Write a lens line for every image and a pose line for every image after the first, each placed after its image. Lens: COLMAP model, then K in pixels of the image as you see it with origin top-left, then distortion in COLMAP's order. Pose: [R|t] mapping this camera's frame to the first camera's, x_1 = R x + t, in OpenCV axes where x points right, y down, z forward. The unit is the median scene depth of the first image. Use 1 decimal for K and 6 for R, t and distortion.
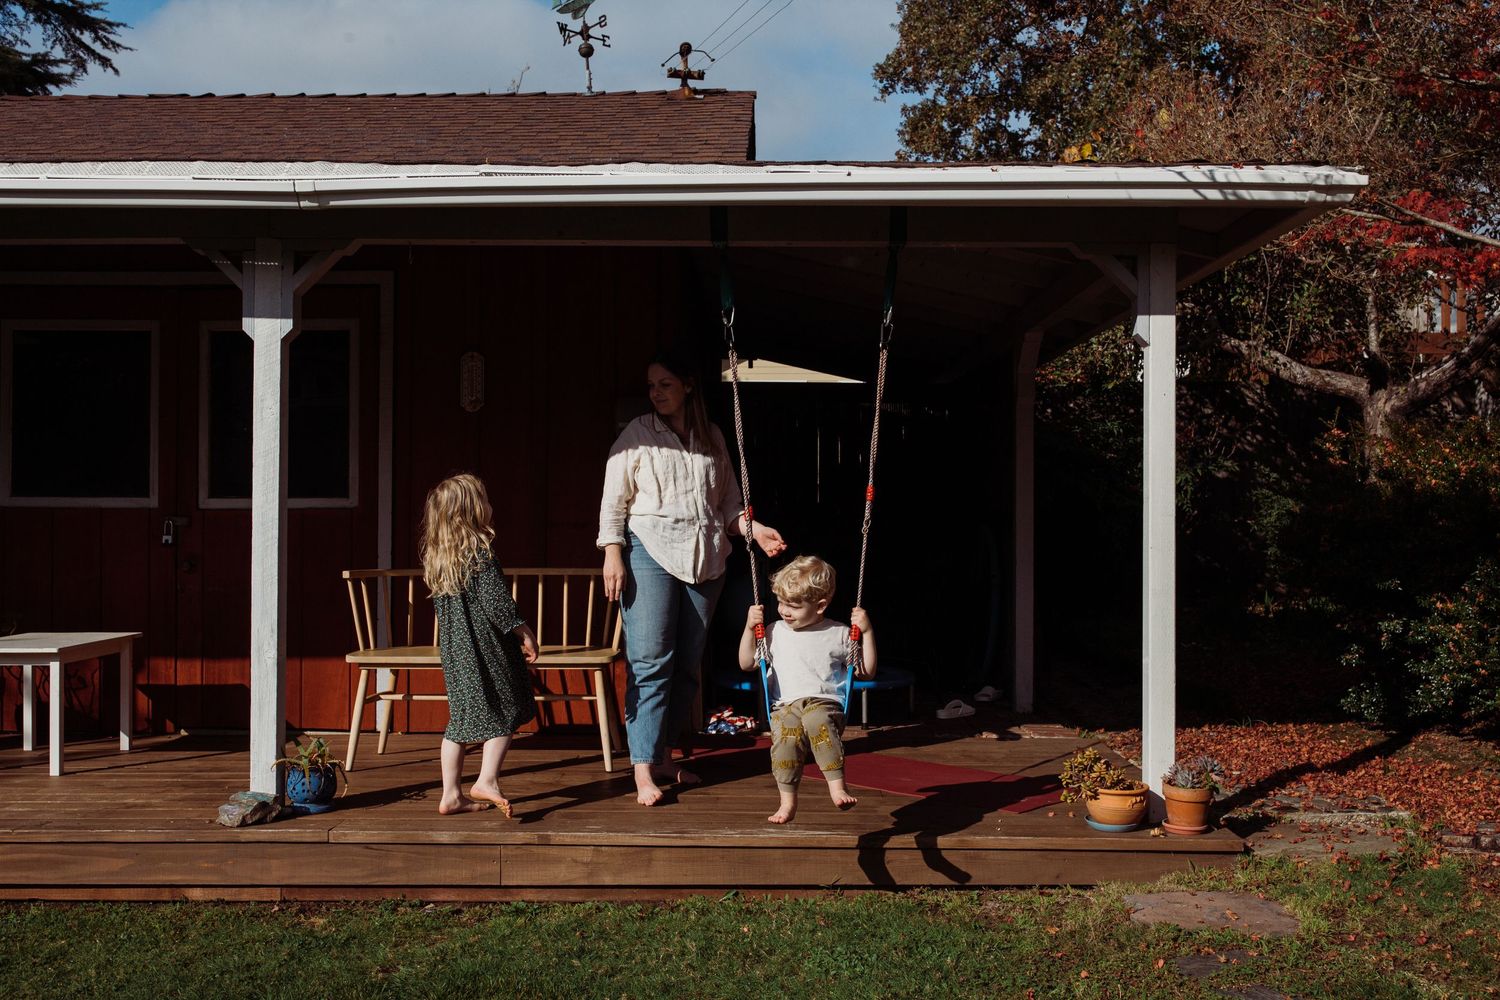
lens RADIAL K [[1476.3, 0, 743.6], [0, 1476.3, 514.0], [0, 0, 1]] dist [-0.015789, 0.000000]
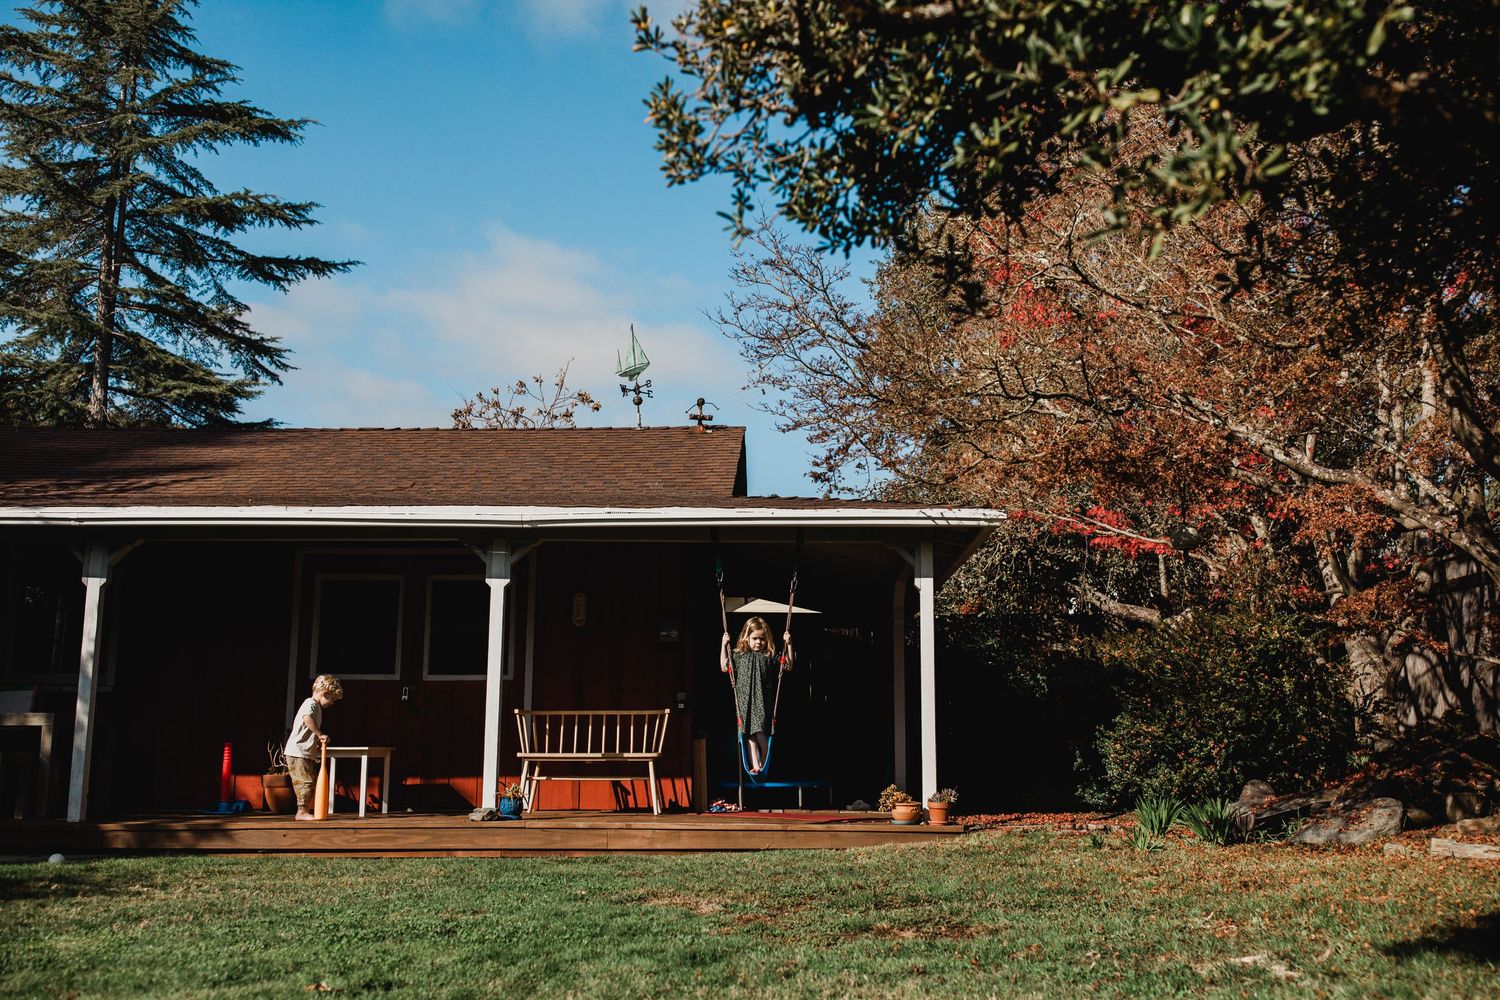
lens RADIAL K [[1476.3, 0, 755.3], [0, 1476.3, 508.1], [0, 0, 1]] dist [-0.015789, 0.000000]
pose [[0.999995, 0.001672, -0.002845, 0.024202], [-0.002116, 0.986497, -0.163765, 0.058042], [0.002533, 0.163770, 0.986495, -0.556970]]
